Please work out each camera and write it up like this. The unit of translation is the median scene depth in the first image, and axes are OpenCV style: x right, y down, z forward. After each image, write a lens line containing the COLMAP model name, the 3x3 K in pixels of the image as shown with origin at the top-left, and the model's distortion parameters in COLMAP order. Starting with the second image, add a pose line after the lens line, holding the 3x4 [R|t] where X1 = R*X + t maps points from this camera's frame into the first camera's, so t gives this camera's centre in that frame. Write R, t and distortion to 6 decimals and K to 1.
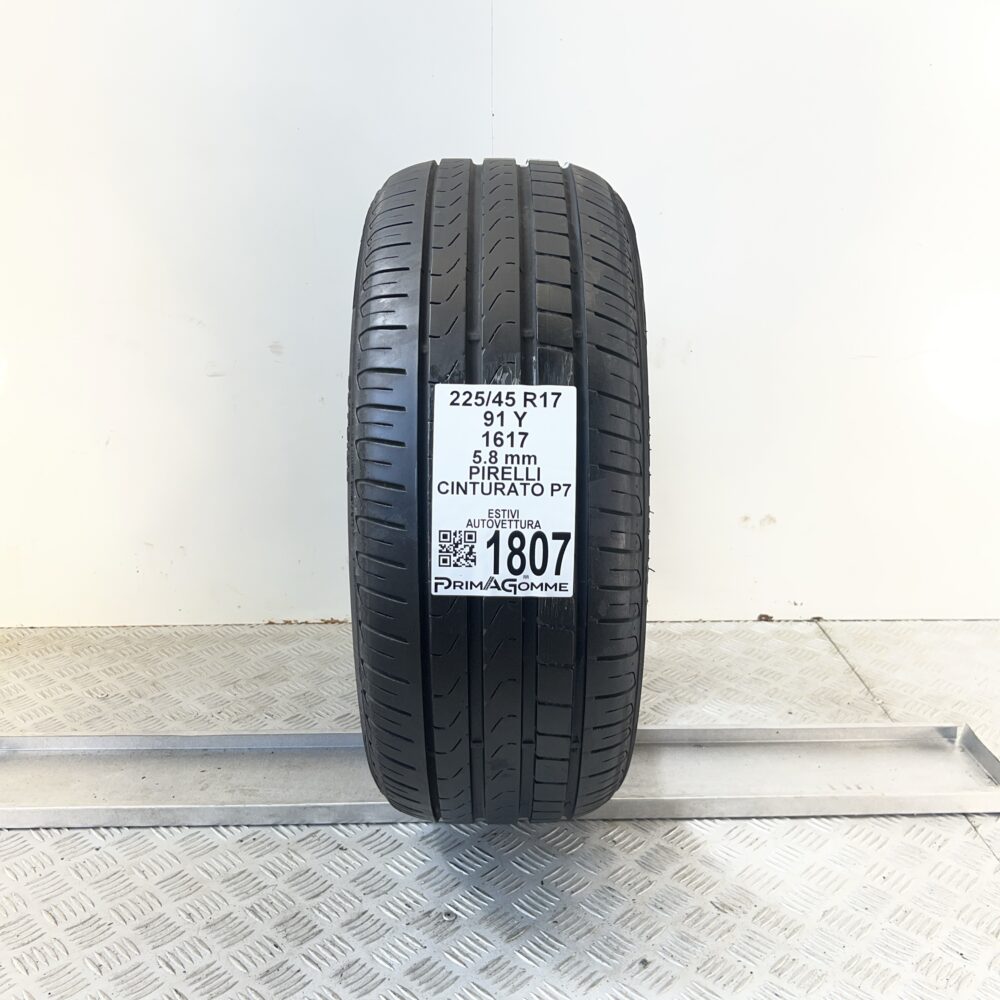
lens RADIAL K [[1065.4, 0, 500.1], [0, 1065.4, 499.9], [0, 0, 1]] dist [0.001214, 0.000000]
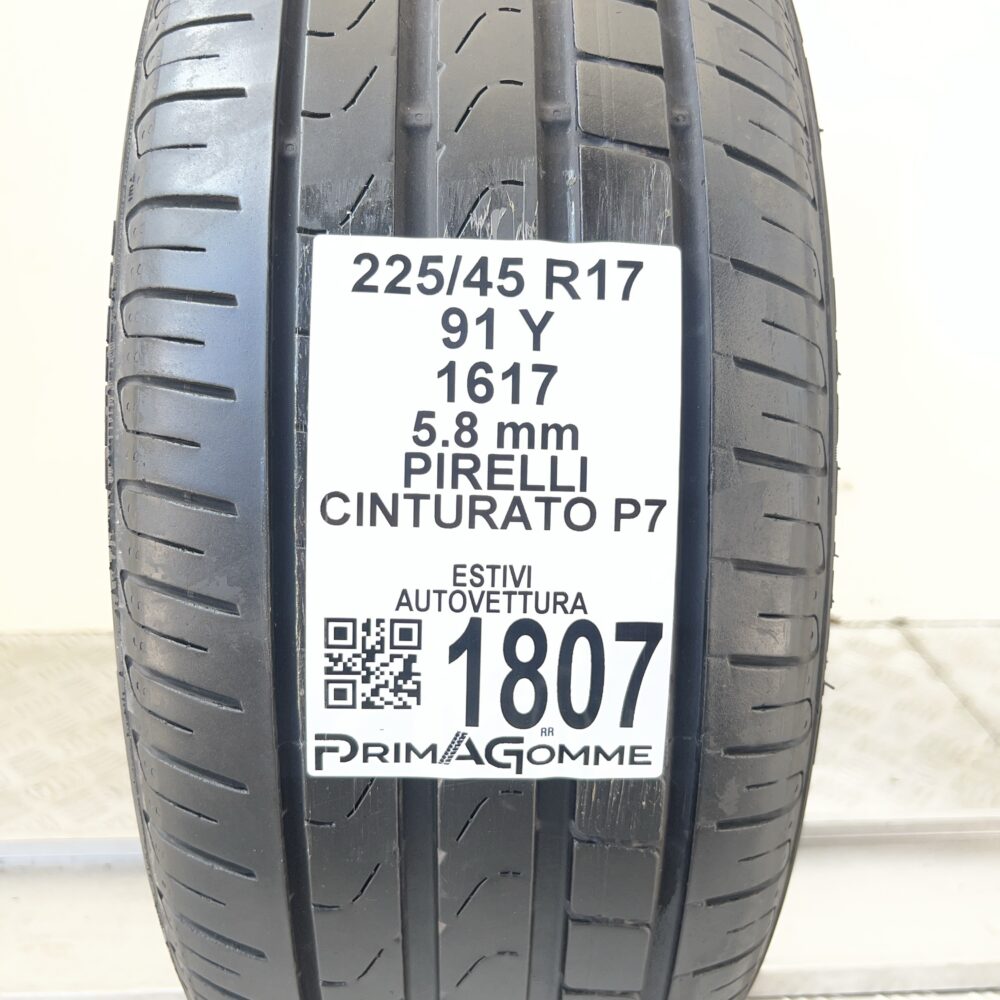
lens RADIAL K [[1065.4, 0, 499.6], [0, 1065.4, 500.5], [0, 0, 1]] dist [0.001214, 0.000000]
pose [[0.999294, 0.004635, 0.037275, -0.008503], [-0.007188, 0.997614, 0.068656, -0.040738], [-0.036867, -0.068876, 0.996944, 0.611422]]
